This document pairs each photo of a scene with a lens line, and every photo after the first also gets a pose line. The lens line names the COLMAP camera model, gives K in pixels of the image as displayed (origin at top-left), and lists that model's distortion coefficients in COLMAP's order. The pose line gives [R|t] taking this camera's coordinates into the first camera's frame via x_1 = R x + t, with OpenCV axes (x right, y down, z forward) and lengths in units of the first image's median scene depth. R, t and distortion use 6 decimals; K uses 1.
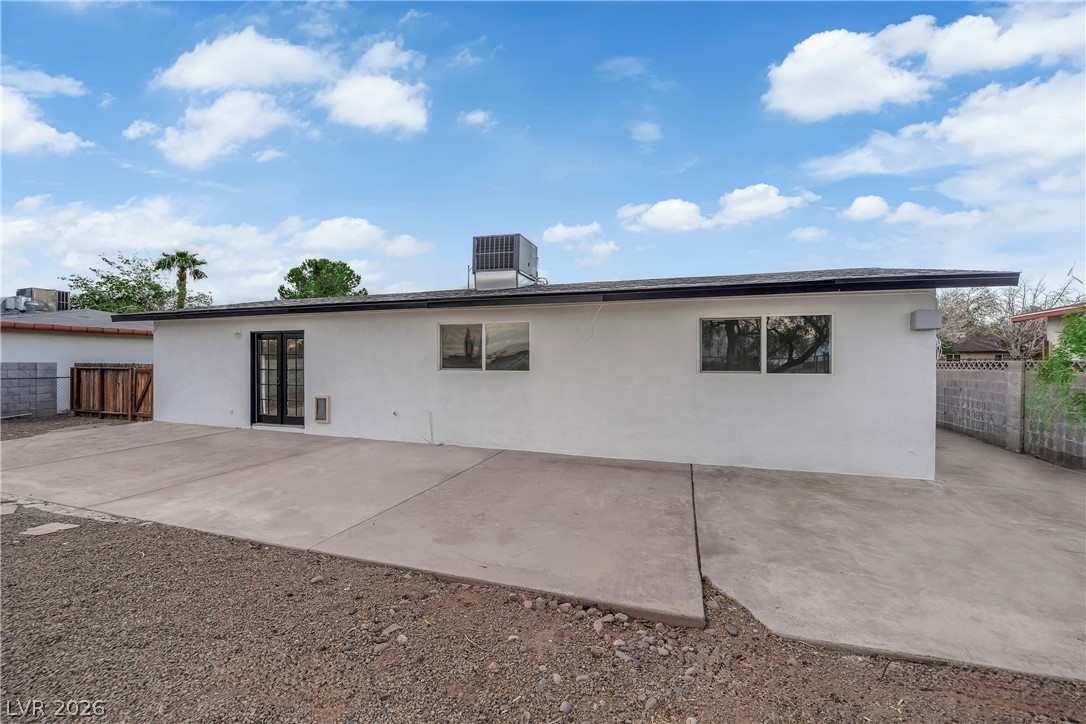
lens RADIAL K [[438.4, 0, 538.7], [0, 438.4, 363.4], [0, 0, 1]] dist [-0.013875, -0.001327]
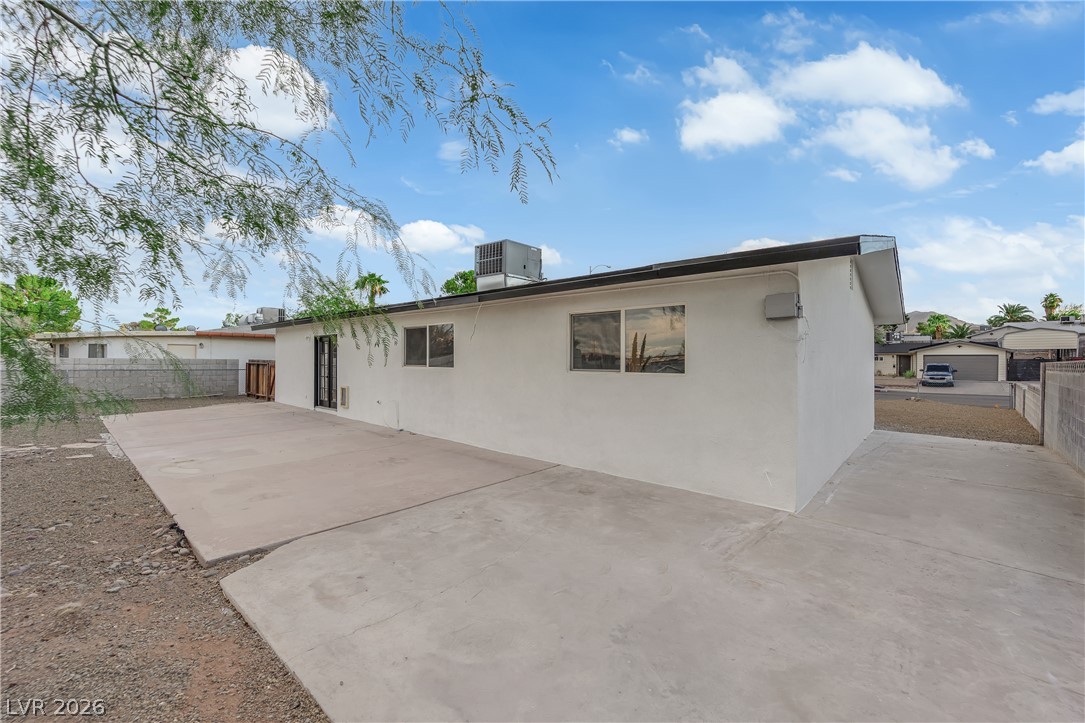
lens RADIAL K [[431.4, 0, 541.0], [0, 431.4, 382.3], [0, 0, 1]] dist [-0.014483, -0.000877]
pose [[0.925475, 0.026315, -0.377894, 0.499862], [-0.010561, 0.998989, 0.043700, 0.002734], [0.378662, -0.036452, 0.924817, 0.074369]]
